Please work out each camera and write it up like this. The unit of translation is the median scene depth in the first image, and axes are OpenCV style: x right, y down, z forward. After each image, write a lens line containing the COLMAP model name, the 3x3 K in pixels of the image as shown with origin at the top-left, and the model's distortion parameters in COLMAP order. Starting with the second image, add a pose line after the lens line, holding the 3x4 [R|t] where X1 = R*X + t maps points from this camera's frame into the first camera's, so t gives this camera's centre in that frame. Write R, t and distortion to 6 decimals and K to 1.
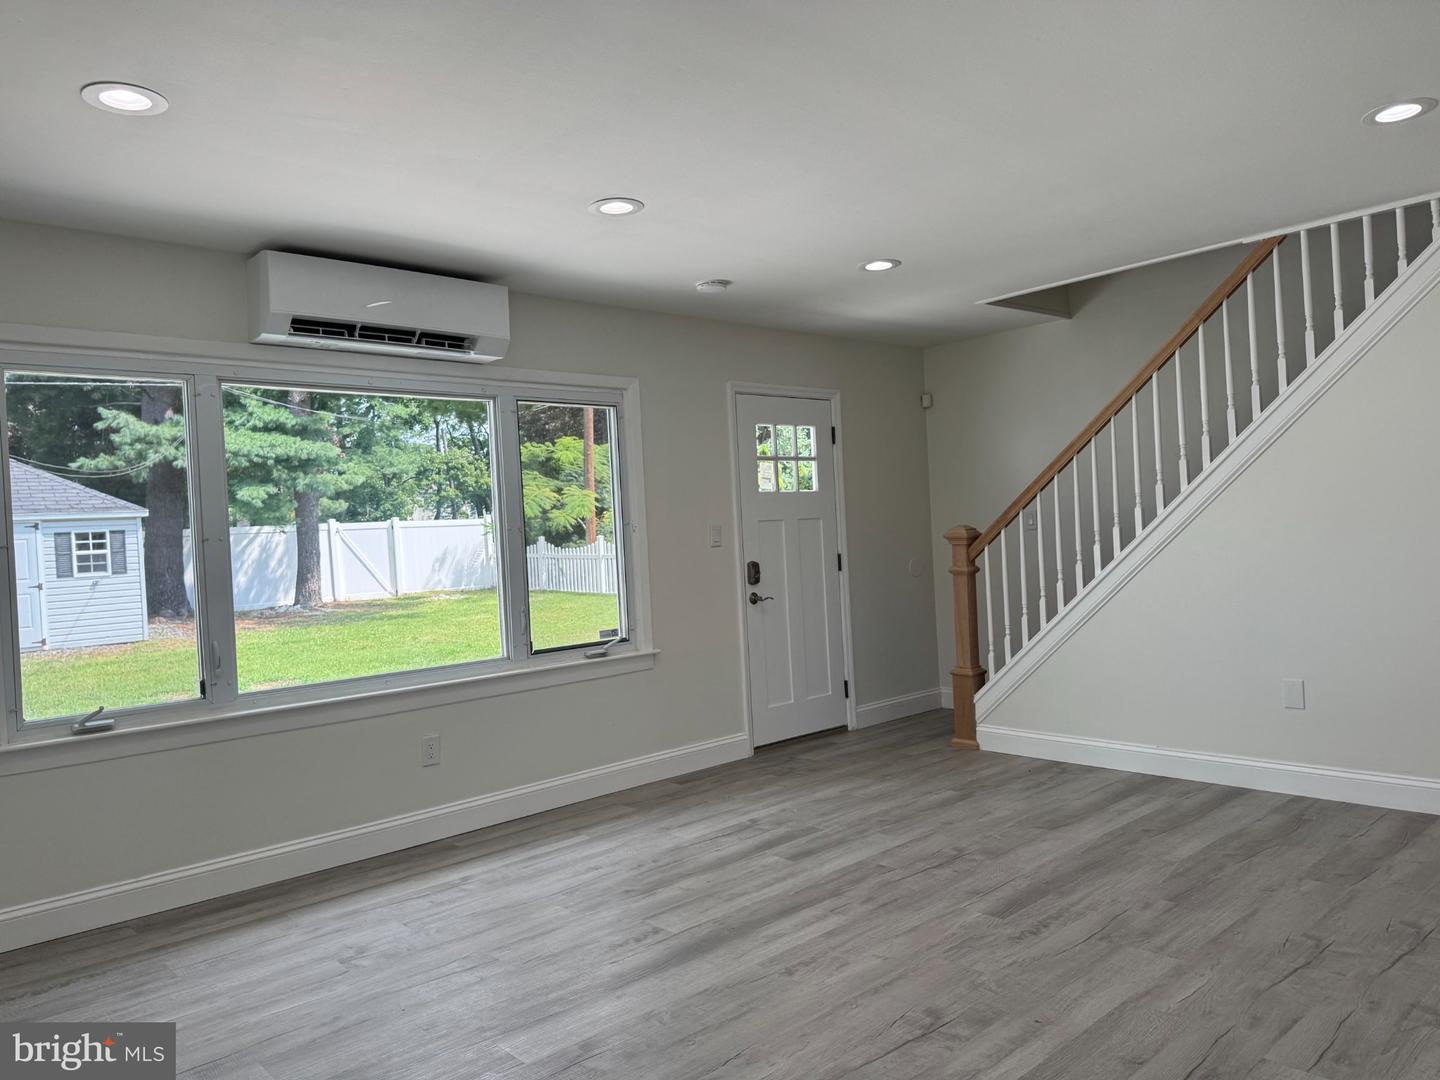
lens RADIAL K [[978.8, 0, 720.9], [0, 978.8, 528.3], [0, 0, 1]] dist [0.024348, -0.039166]
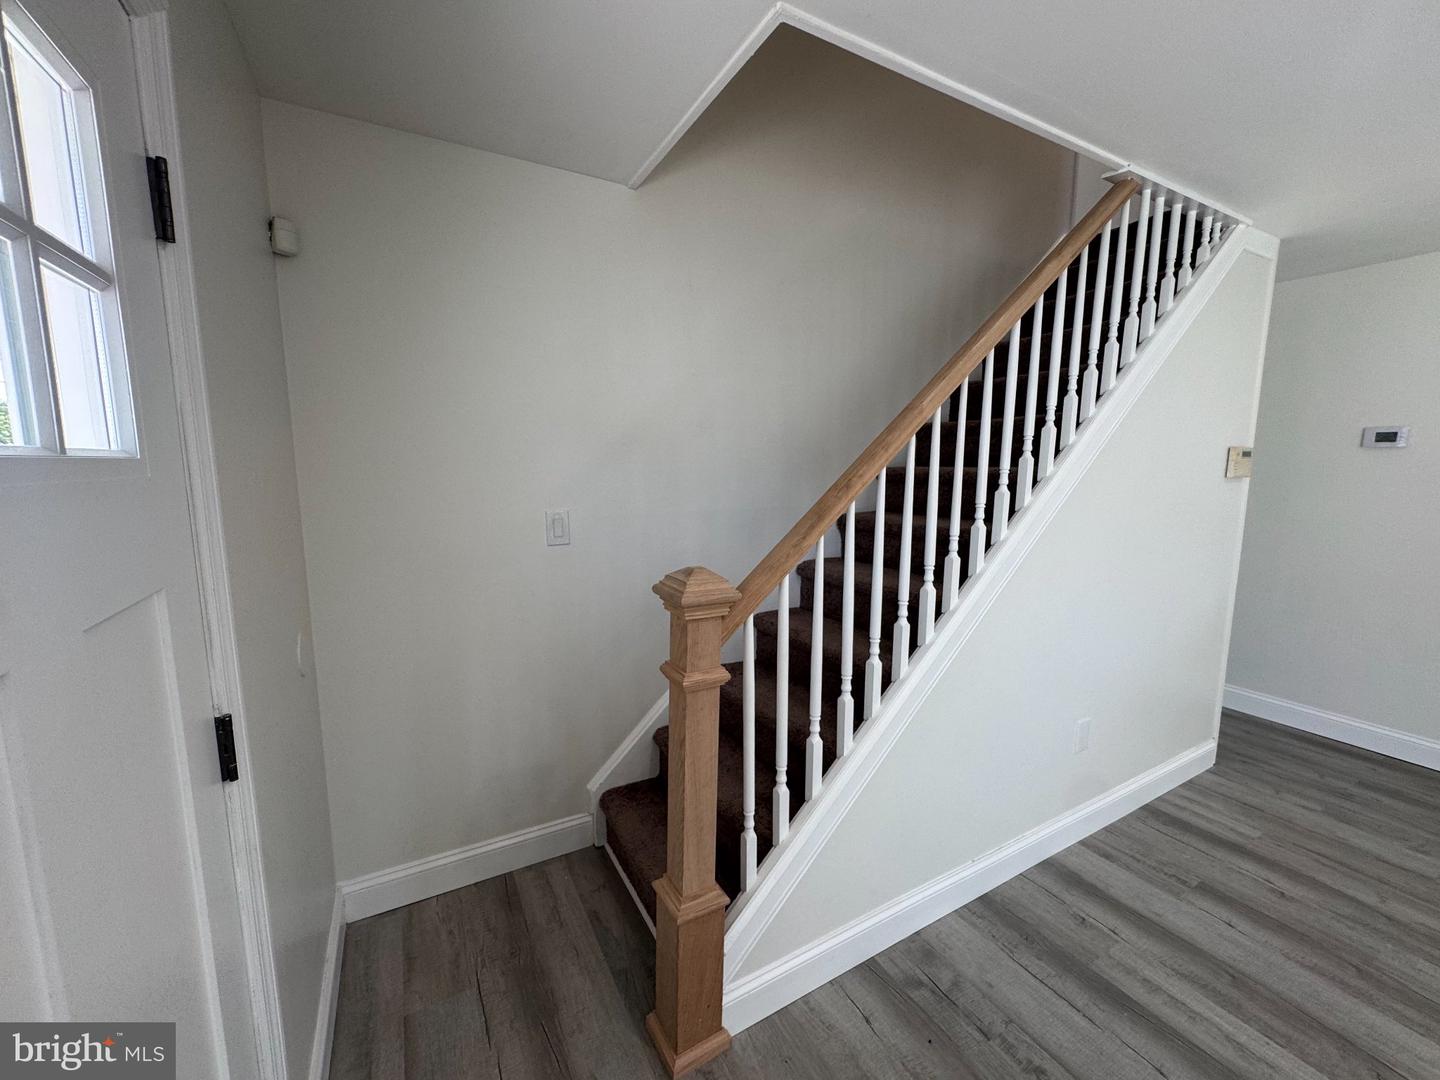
lens RADIAL K [[573.3, 0, 712.0], [0, 573.3, 537.2], [0, 0, 1]] dist [0.001841, -0.000386]
pose [[0.231724, -0.080359, 0.969457, 0.018983], [-0.012973, 0.996238, 0.085679, -0.044031], [-0.972695, -0.032431, 0.229810, 1.119702]]
